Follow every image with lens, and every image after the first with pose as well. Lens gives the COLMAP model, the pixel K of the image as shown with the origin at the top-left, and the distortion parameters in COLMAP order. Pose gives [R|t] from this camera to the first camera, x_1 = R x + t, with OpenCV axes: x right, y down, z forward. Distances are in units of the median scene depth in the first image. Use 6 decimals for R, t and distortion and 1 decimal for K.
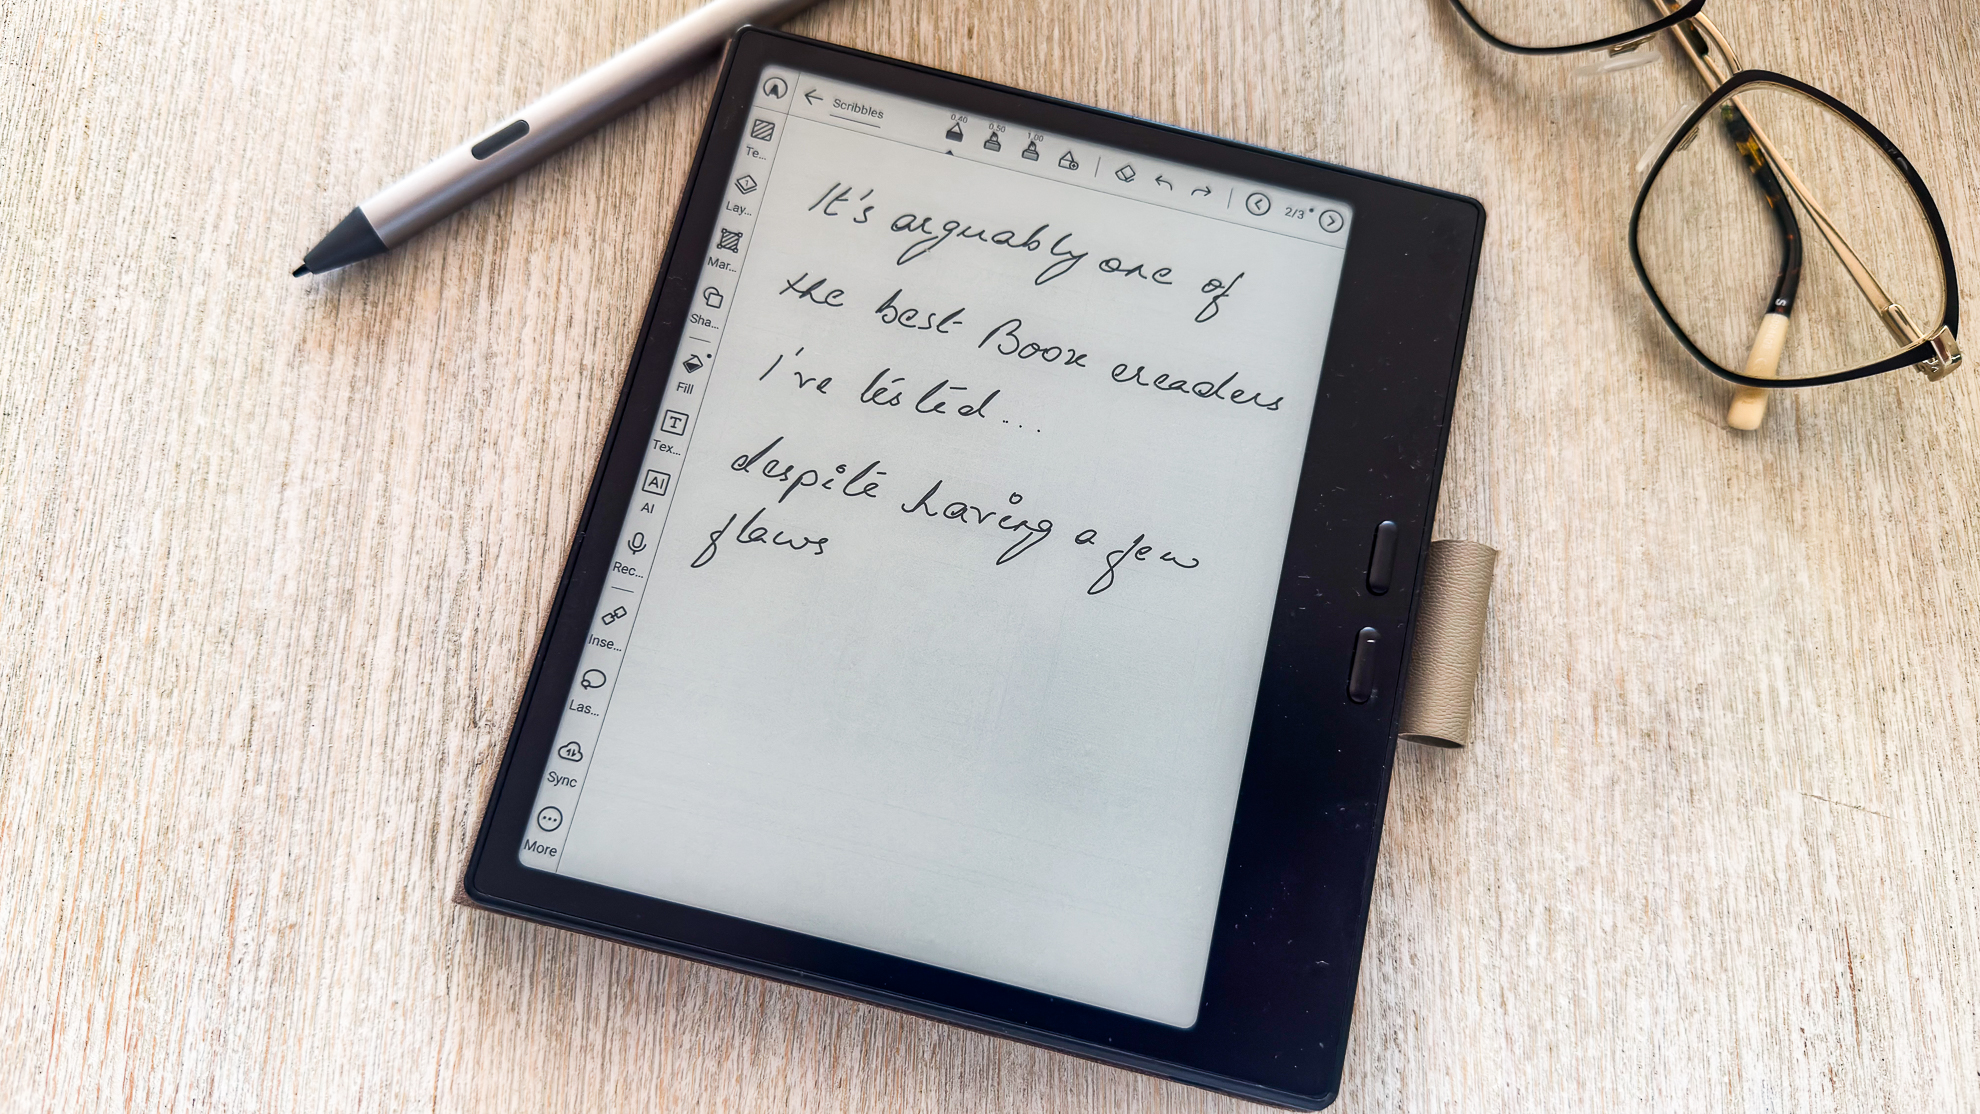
lens RADIAL K [[1480.3, 0, 974.4], [0, 1480.3, 561.1], [0, 0, 1]] dist [-0.036333, 0.005226]
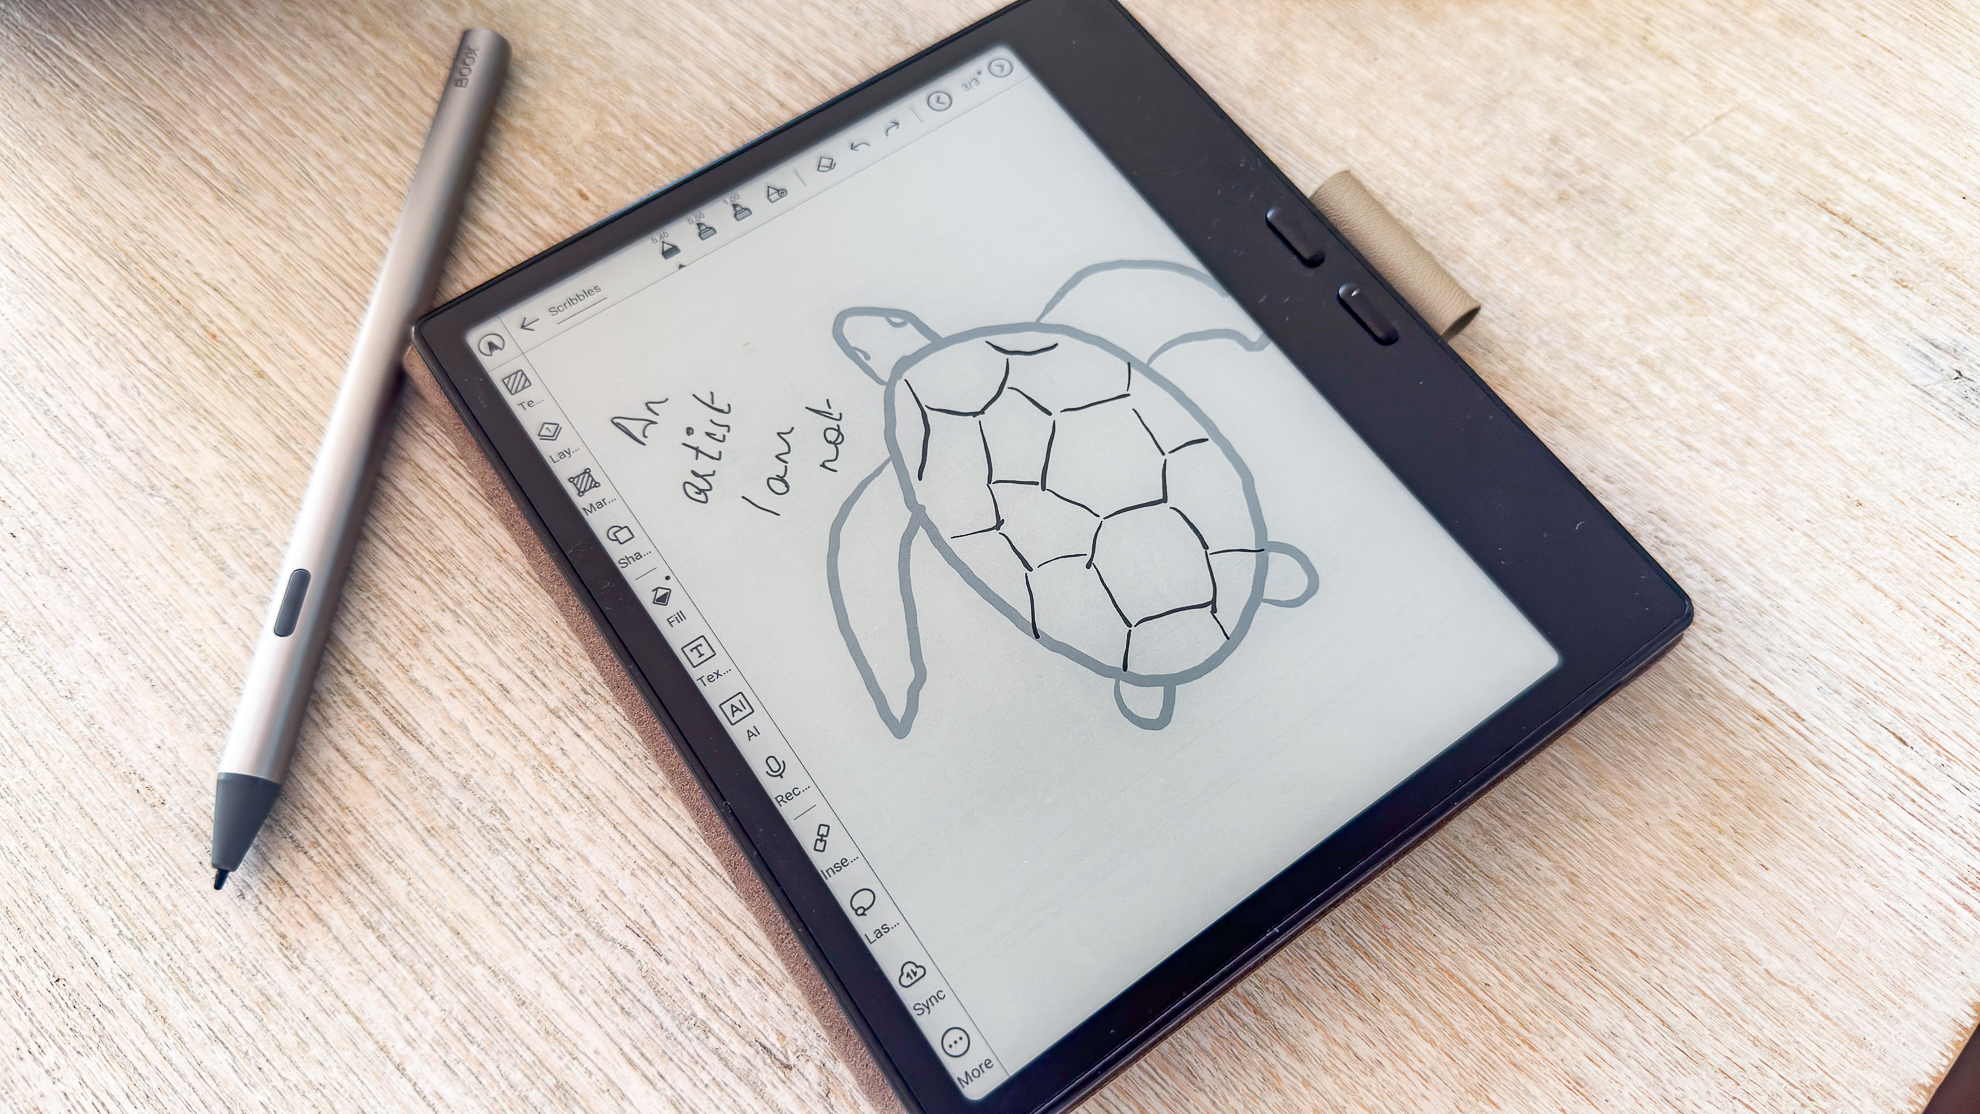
lens RADIAL K [[1494.6, 0, 987.7], [0, 1494.6, 558.3], [0, 0, 1]] dist [-0.055689, 0.028365]
pose [[0.658099, -0.701540, 0.273402, -0.279063], [0.734320, 0.678259, -0.027173, 0.019115], [-0.166375, 0.218647, 0.961516, 0.095591]]
